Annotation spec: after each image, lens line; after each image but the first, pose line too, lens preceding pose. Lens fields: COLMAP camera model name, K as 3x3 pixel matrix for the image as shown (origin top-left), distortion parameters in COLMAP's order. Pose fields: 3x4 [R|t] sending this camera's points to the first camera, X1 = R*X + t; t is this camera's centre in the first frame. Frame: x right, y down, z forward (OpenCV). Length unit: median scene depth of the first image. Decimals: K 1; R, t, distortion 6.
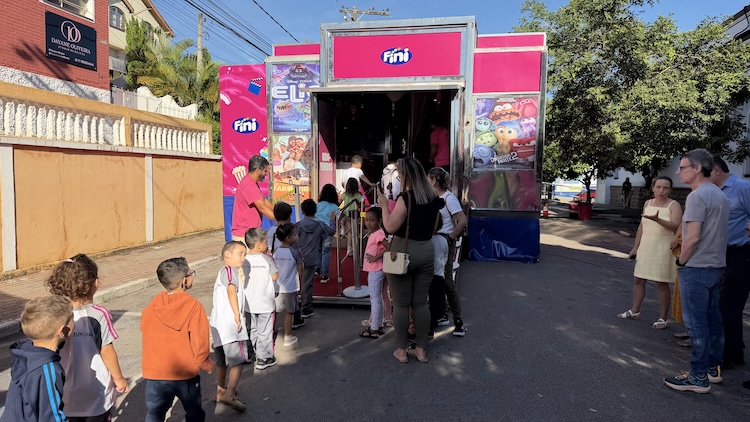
lens RADIAL K [[530.2, 0, 384.1], [0, 530.2, 212.8], [0, 0, 1]] dist [0.087404, -0.114461]
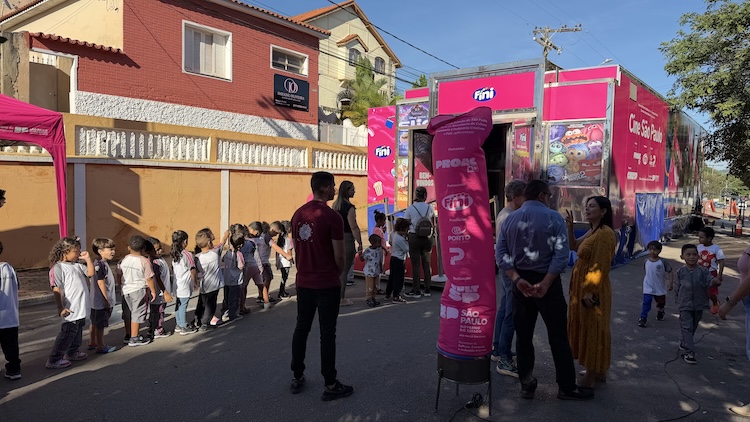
lens RADIAL K [[530.2, 0, 381.0], [0, 530.2, 210.0], [0, 0, 1]] dist [0.087404, -0.114461]
pose [[0.897446, 0.029831, -0.440115, 0.335102], [-0.039097, 0.999163, -0.012000, -0.000667], [0.439389, 0.027977, 0.897861, -0.195316]]
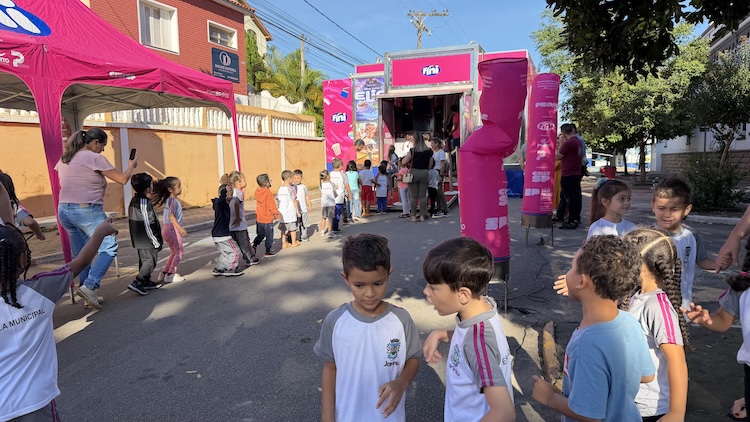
lens RADIAL K [[530.2, 0, 386.5], [0, 530.2, 213.8], [0, 0, 1]] dist [0.087404, -0.114461]
pose [[0.989006, -0.013383, -0.147270, 0.112890], [0.019138, 0.999104, 0.037736, 0.068152], [0.146634, -0.040140, 0.988376, -0.575112]]
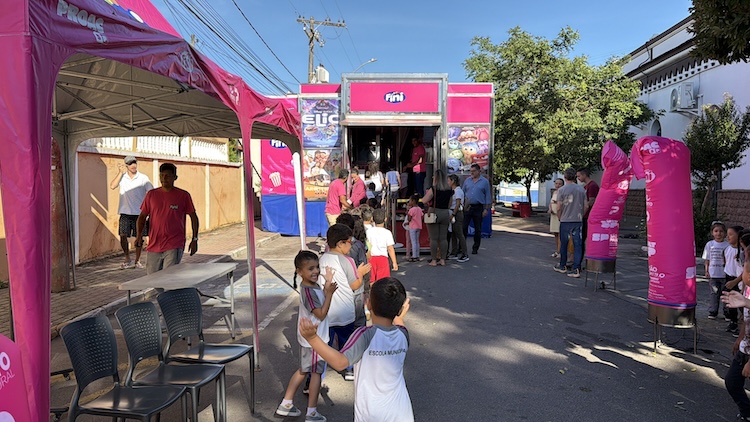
lens RADIAL K [[641.4, 0, 394.3], [0, 641.4, 203.1], [0, 0, 1]] dist [0.142874, -0.238339]
pose [[0.989092, -0.007607, 0.147103, -0.221532], [0.012307, 0.999442, -0.031064, 0.046287], [-0.146784, 0.032535, 0.988633, -0.675758]]
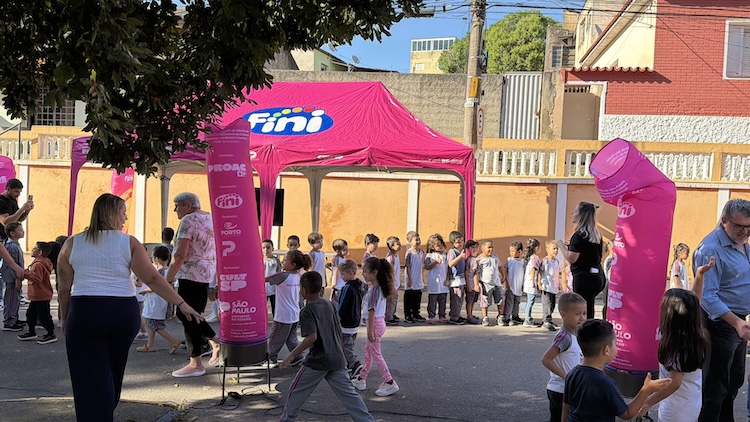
lens RADIAL K [[641.4, 0, 378.3], [0, 641.4, 214.1], [0, 0, 1]] dist [0.142874, -0.238339]
pose [[0.079052, 0.033083, -0.996321, 0.706002], [-0.097086, 0.994953, 0.025335, -0.010189], [0.992132, 0.094726, 0.081865, -0.040407]]
